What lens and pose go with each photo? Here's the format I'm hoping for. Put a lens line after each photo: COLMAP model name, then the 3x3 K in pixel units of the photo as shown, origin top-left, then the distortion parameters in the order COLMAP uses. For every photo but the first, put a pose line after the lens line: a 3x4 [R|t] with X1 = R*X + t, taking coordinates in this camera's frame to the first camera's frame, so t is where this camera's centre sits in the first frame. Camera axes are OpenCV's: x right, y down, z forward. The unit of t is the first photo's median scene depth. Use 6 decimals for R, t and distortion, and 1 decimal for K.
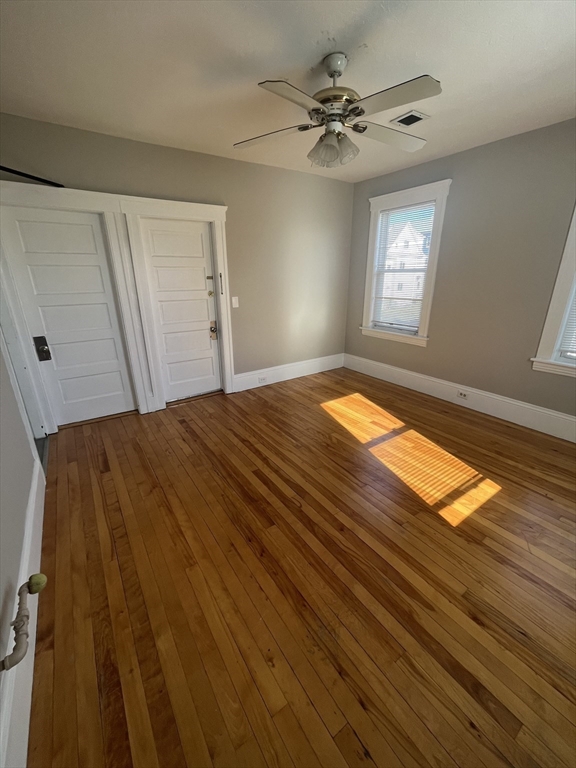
lens RADIAL K [[312.4, 0, 285.3], [0, 312.4, 384.3], [0, 0, 1]] dist [-0.003042, -0.000805]
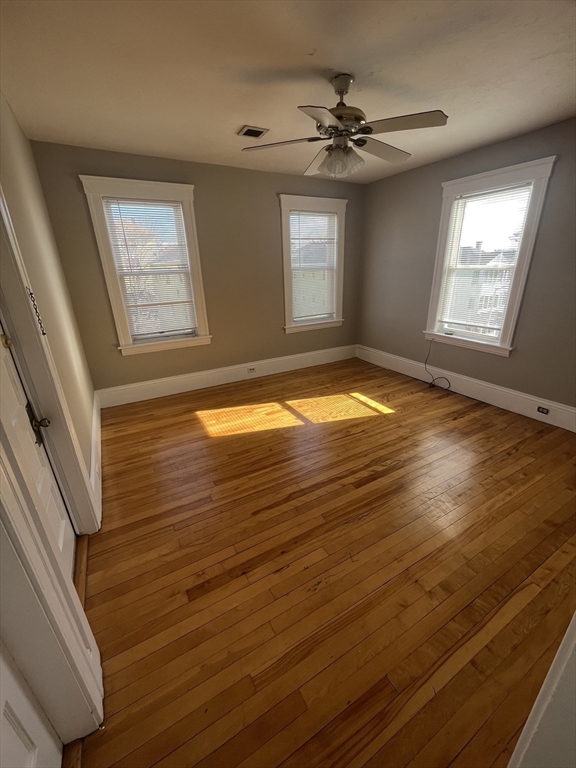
lens RADIAL K [[312.4, 0, 291.8], [0, 312.4, 382.6], [0, 0, 1]] dist [-0.003042, -0.000805]
pose [[0.080567, -0.350612, 0.933049, -0.696432], [0.355464, 0.884649, 0.301731, -0.277283], [-0.931211, 0.307356, 0.195903, 0.712466]]
